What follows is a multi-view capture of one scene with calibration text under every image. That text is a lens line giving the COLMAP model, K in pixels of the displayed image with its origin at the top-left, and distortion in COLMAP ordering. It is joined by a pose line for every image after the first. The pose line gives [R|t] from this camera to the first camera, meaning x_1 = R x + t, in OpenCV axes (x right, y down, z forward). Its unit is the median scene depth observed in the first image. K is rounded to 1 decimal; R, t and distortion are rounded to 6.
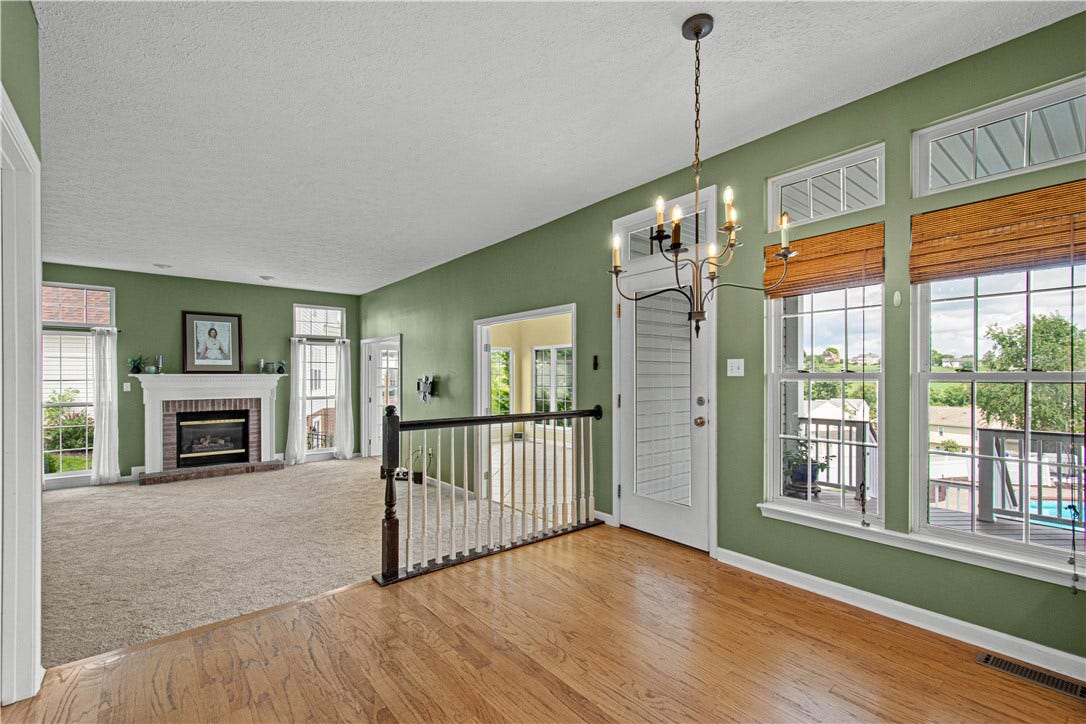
lens RADIAL K [[482.7, 0, 543.6], [0, 482.7, 374.2], [0, 0, 1]] dist [0.002270, 0.000180]
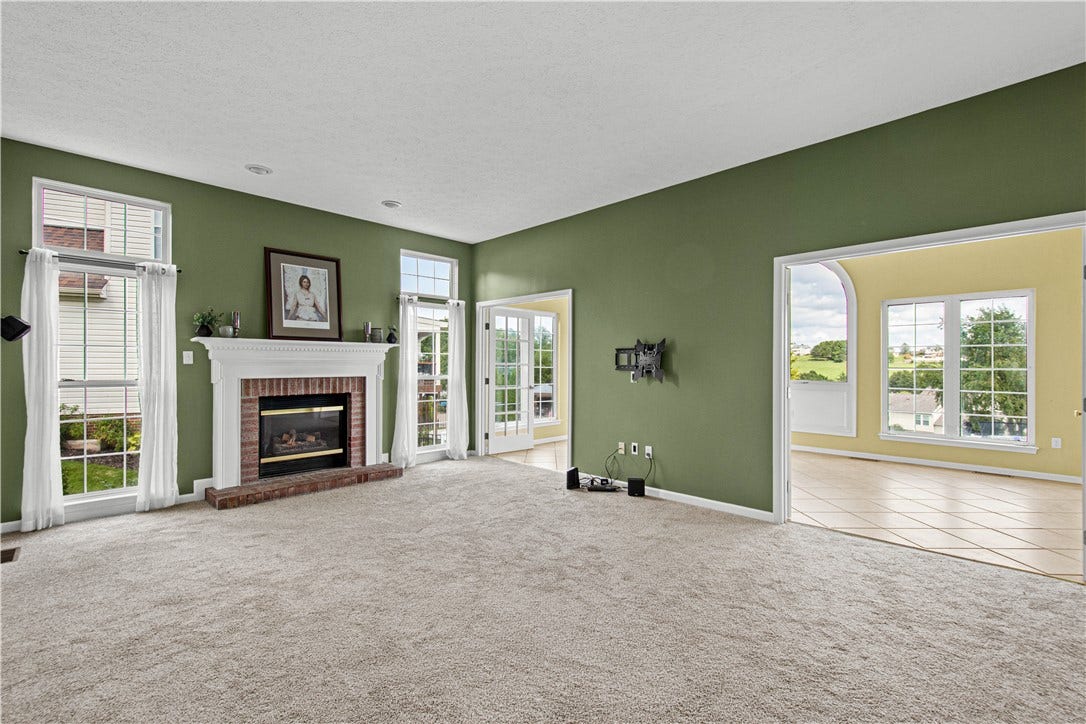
lens RADIAL K [[475.9, 0, 546.0], [0, 475.9, 359.6], [0, 0, 1]] dist [0.002509, 0.000324]
pose [[0.994301, 0.005009, 0.106495, -0.411917], [-0.004305, 0.999967, -0.006831, 0.028819], [-0.106526, 0.006333, 0.994290, 0.282547]]
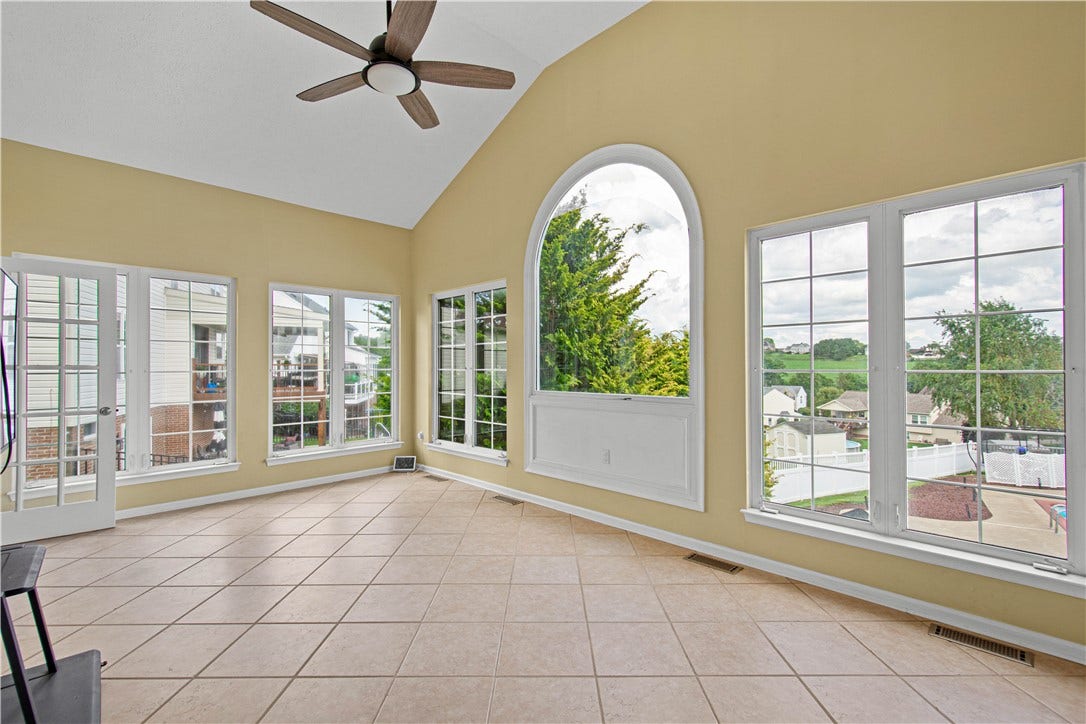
lens RADIAL K [[474.4, 0, 557.9], [0, 474.4, 359.4], [0, 0, 1]] dist [-0.000667, -0.000113]
pose [[0.993218, -0.001735, 0.116250, 0.077993], [0.002670, 0.999965, -0.007882, 0.029569], [-0.116232, 0.008139, 0.993189, 0.693118]]
